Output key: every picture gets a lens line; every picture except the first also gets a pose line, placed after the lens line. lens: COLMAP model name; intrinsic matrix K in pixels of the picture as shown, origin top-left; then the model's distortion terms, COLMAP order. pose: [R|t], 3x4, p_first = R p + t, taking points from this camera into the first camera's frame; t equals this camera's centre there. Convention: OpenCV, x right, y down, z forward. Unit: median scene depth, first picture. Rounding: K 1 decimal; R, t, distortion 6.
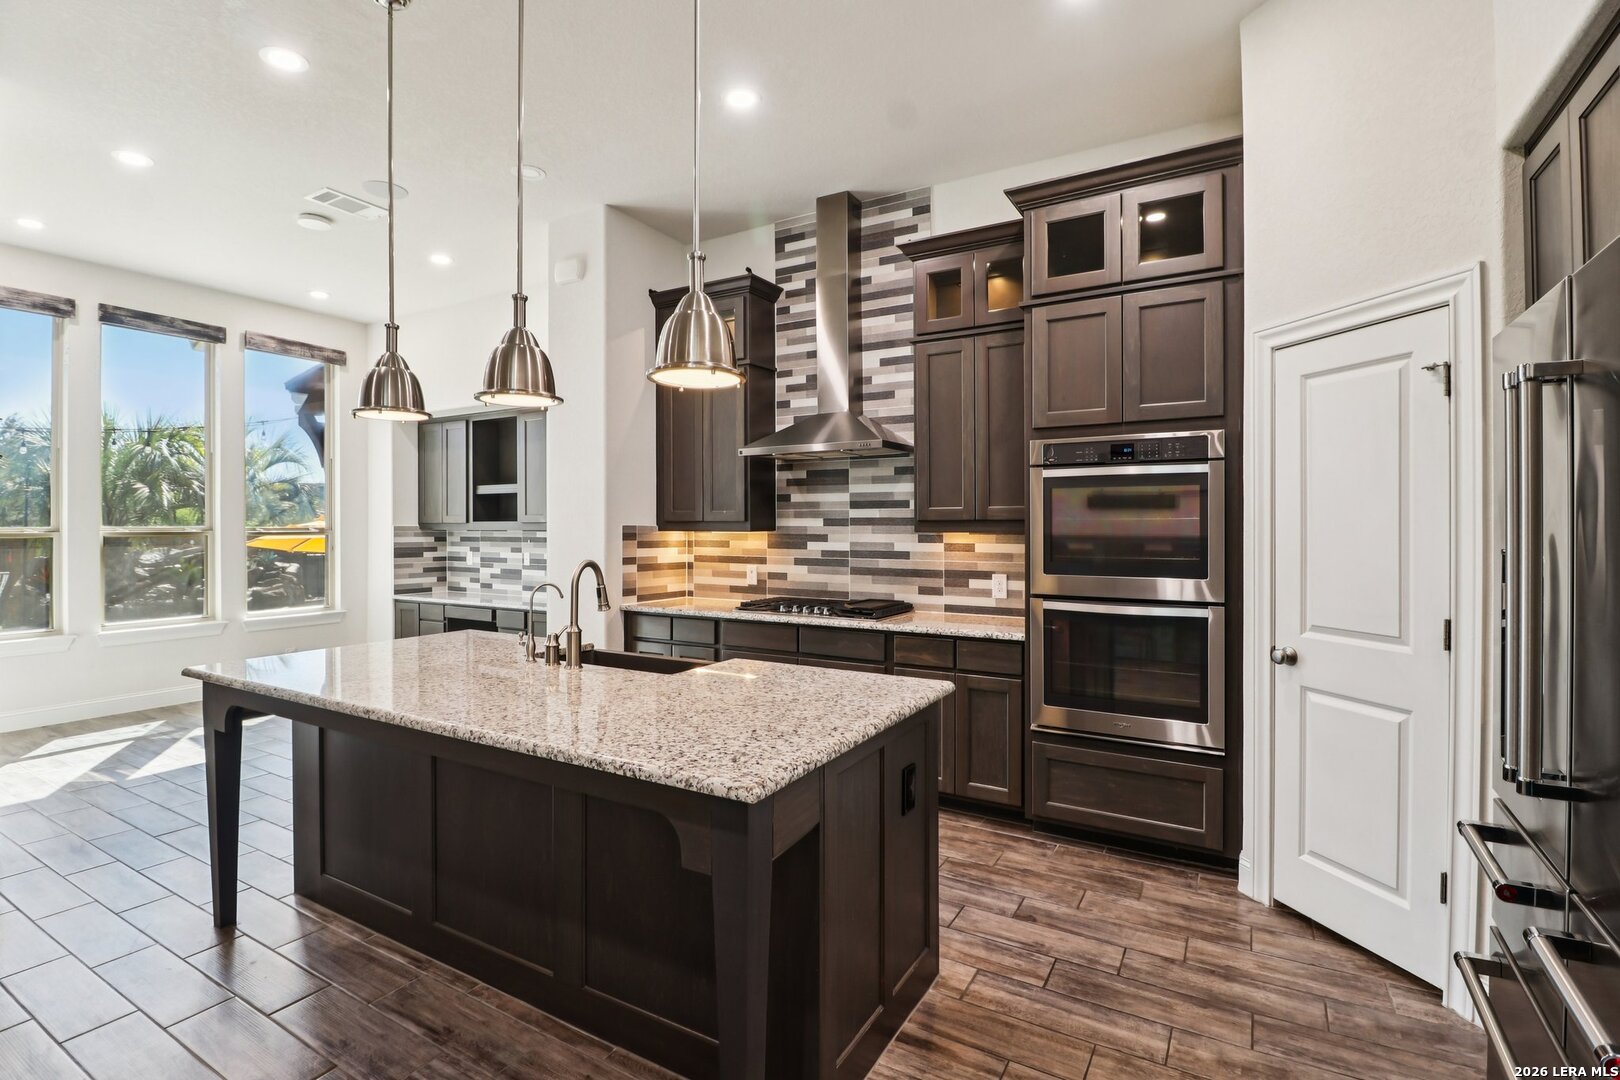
lens RADIAL K [[757.6, 0, 797.7], [0, 757.6, 526.1], [0, 0, 1]] dist [-0.006770, -0.007791]
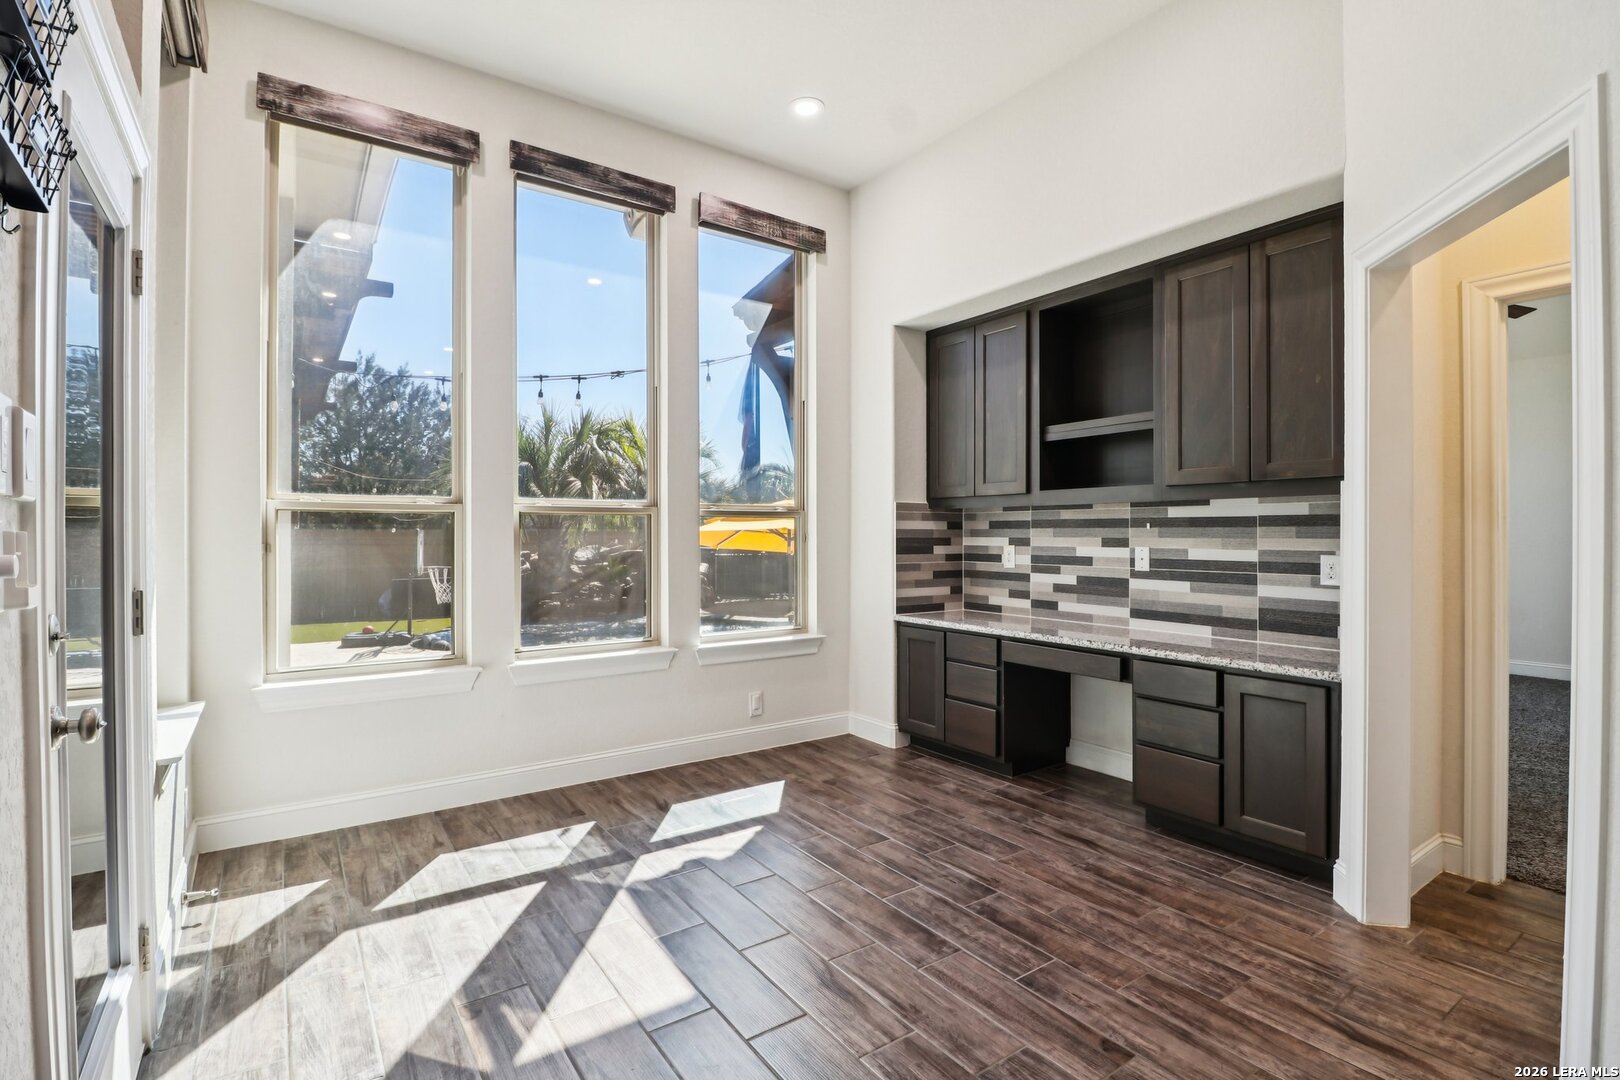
lens RADIAL K [[757.6, 0, 803.5], [0, 757.6, 525.4], [0, 0, 1]] dist [-0.006770, -0.007791]
pose [[0.908556, -0.005234, -0.417730, -0.492872], [0.002081, 0.999966, -0.008003, 0.033155], [0.417758, 0.006402, 0.908536, 0.581088]]
